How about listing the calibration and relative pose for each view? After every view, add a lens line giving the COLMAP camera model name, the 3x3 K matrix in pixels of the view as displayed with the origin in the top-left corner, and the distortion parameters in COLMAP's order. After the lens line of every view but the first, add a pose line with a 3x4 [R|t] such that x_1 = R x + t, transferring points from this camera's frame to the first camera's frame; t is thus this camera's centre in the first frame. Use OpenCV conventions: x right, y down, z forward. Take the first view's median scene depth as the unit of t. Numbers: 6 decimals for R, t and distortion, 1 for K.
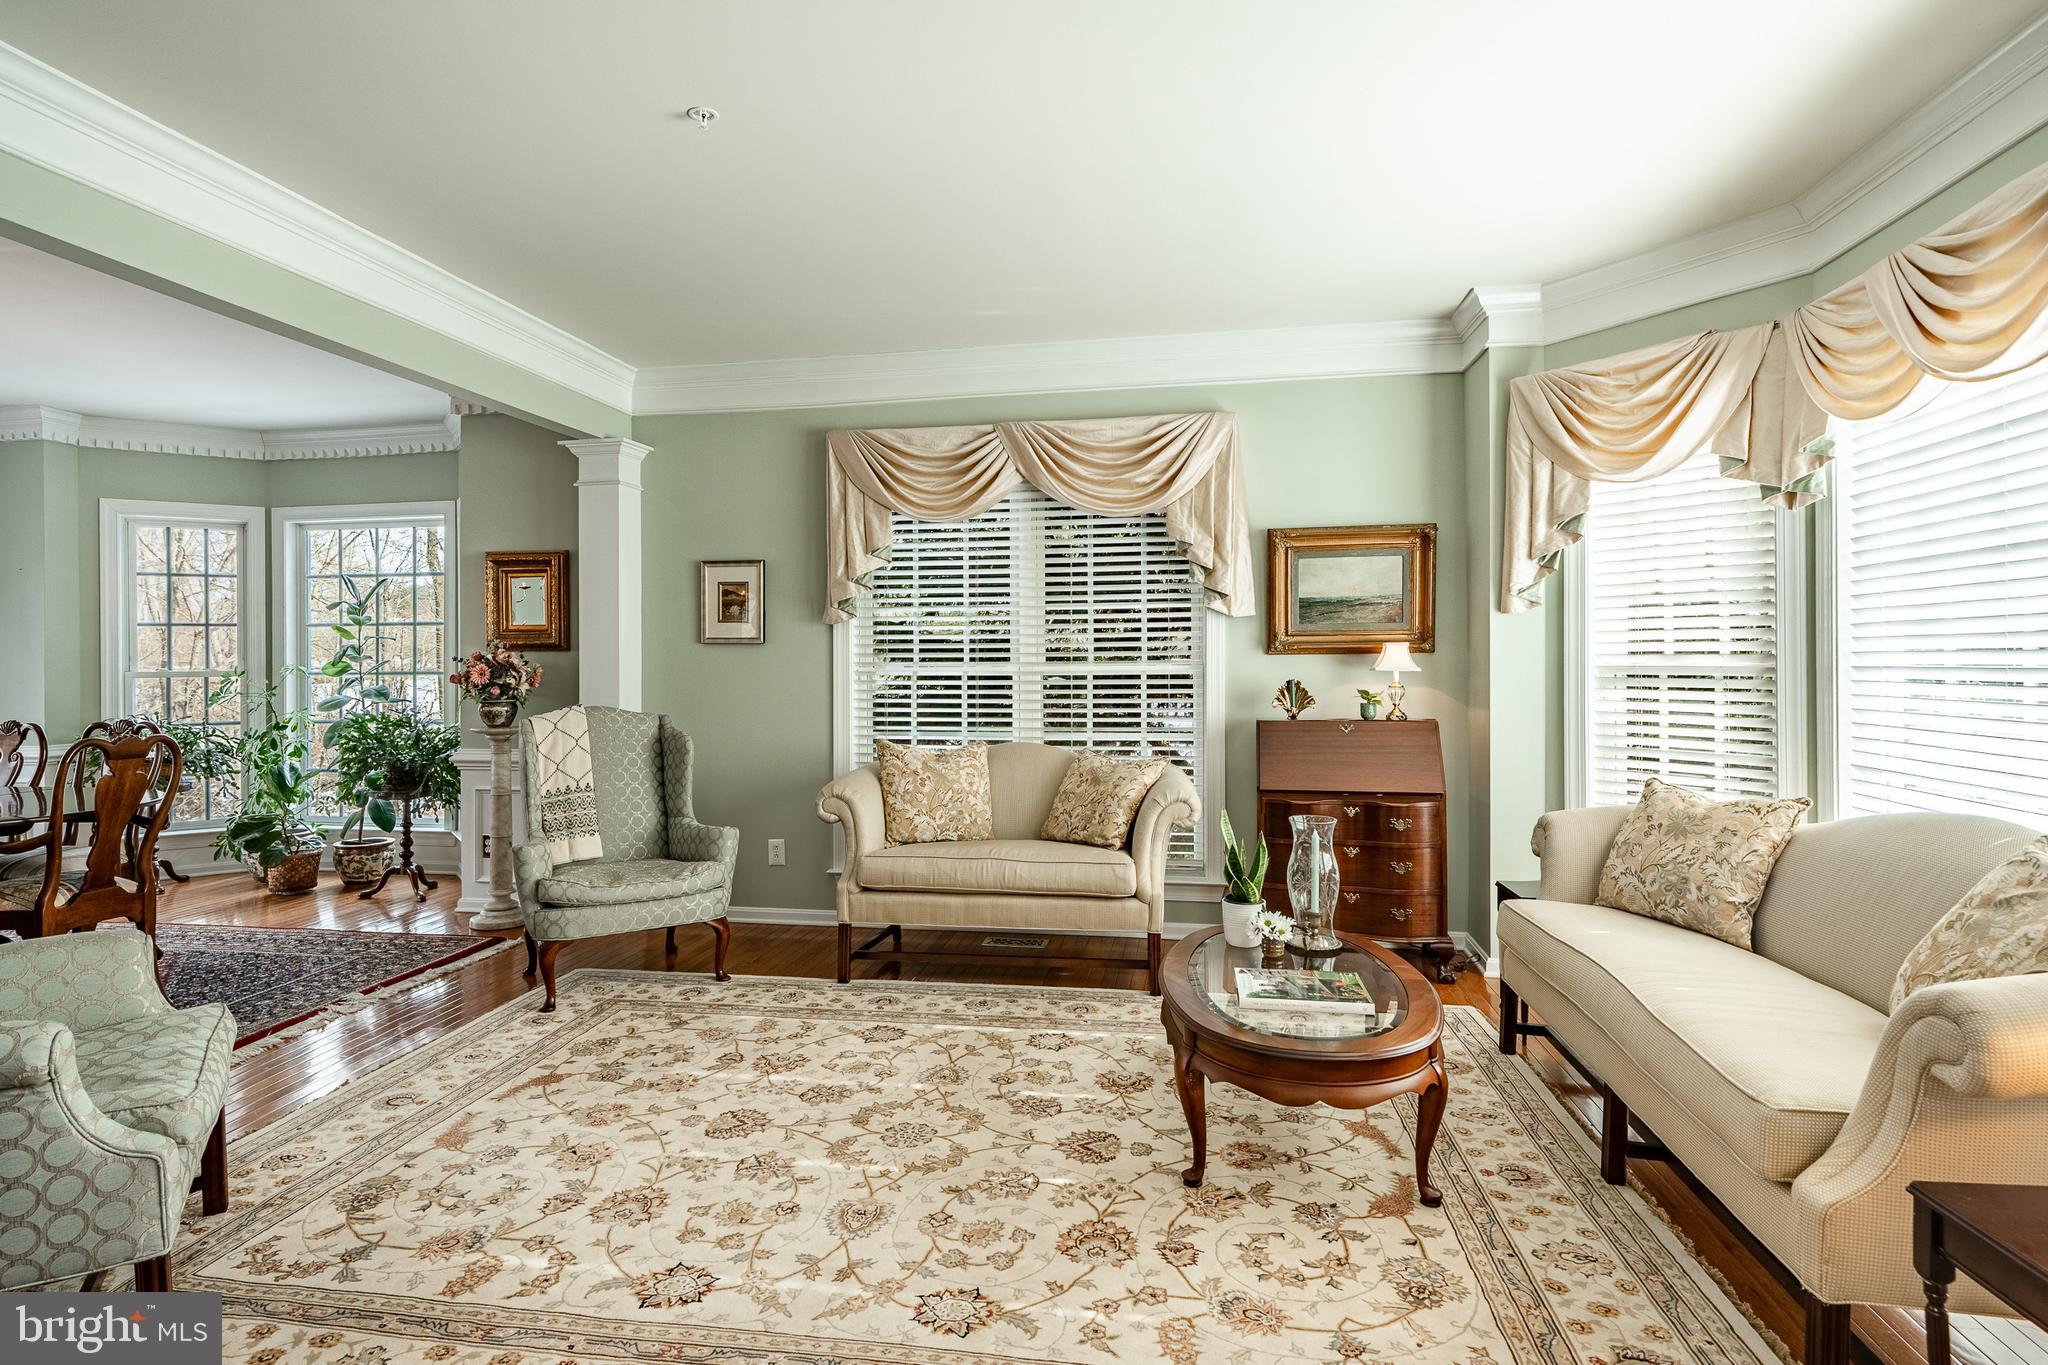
lens RADIAL K [[1042.7, 0, 982.2], [0, 1042.7, 667.7], [0, 0, 1]] dist [-0.001030, -0.000263]
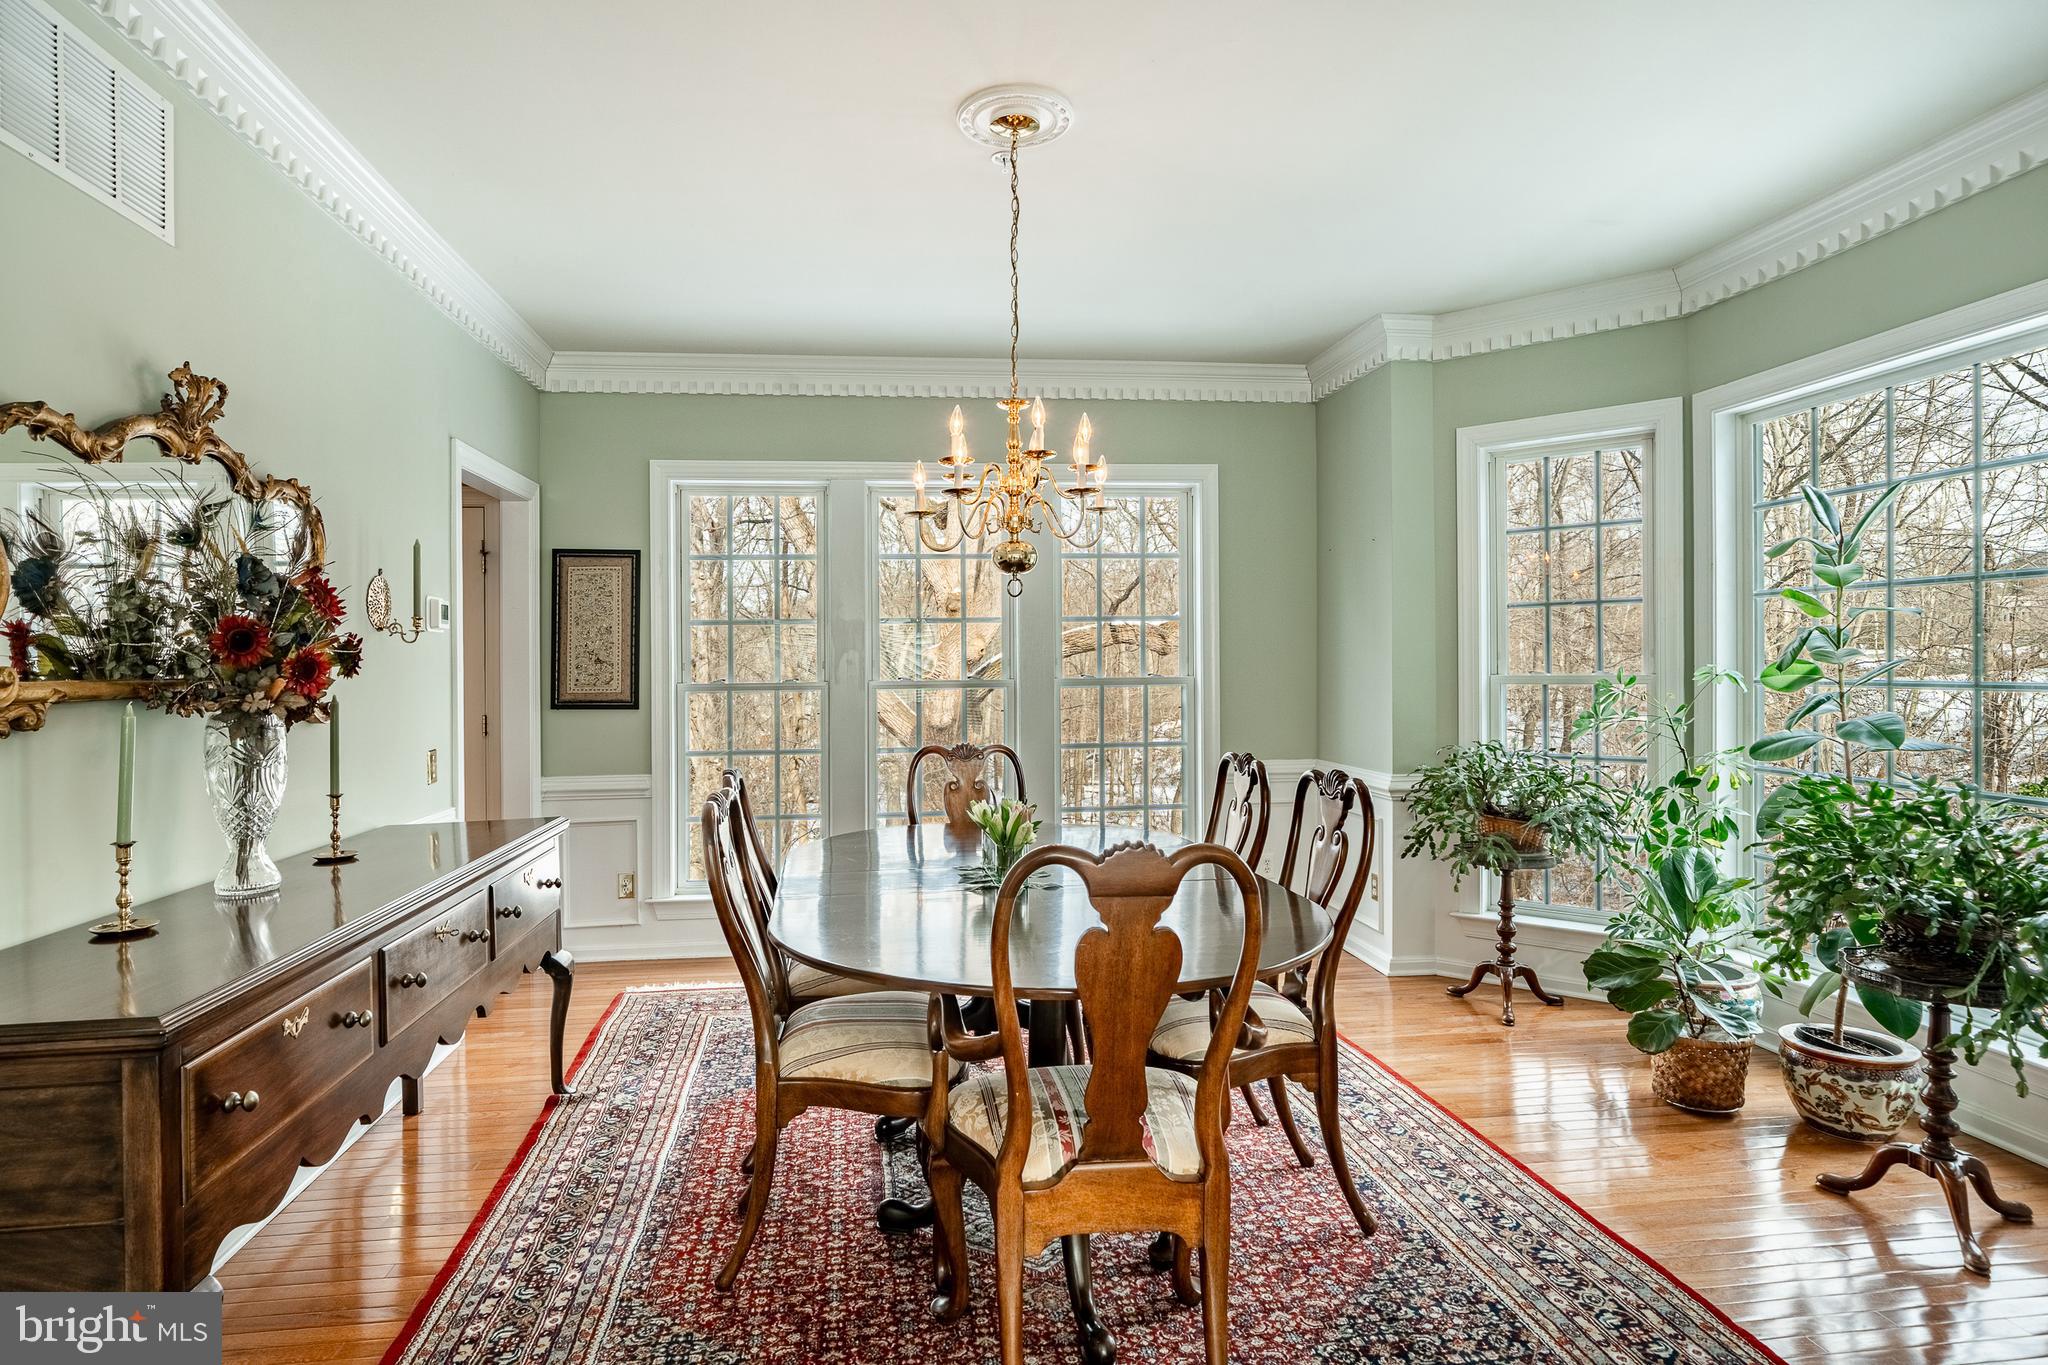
lens RADIAL K [[1077.1, 0, 1018.2], [0, 1077.1, 658.2], [0, 0, 1]] dist [0.001308, -0.000660]
pose [[0.307435, 0.000974, -0.951569, -0.248224], [0.000417, 0.999999, 0.001158, -0.008448], [0.951569, -0.000753, 0.307435, 0.502370]]
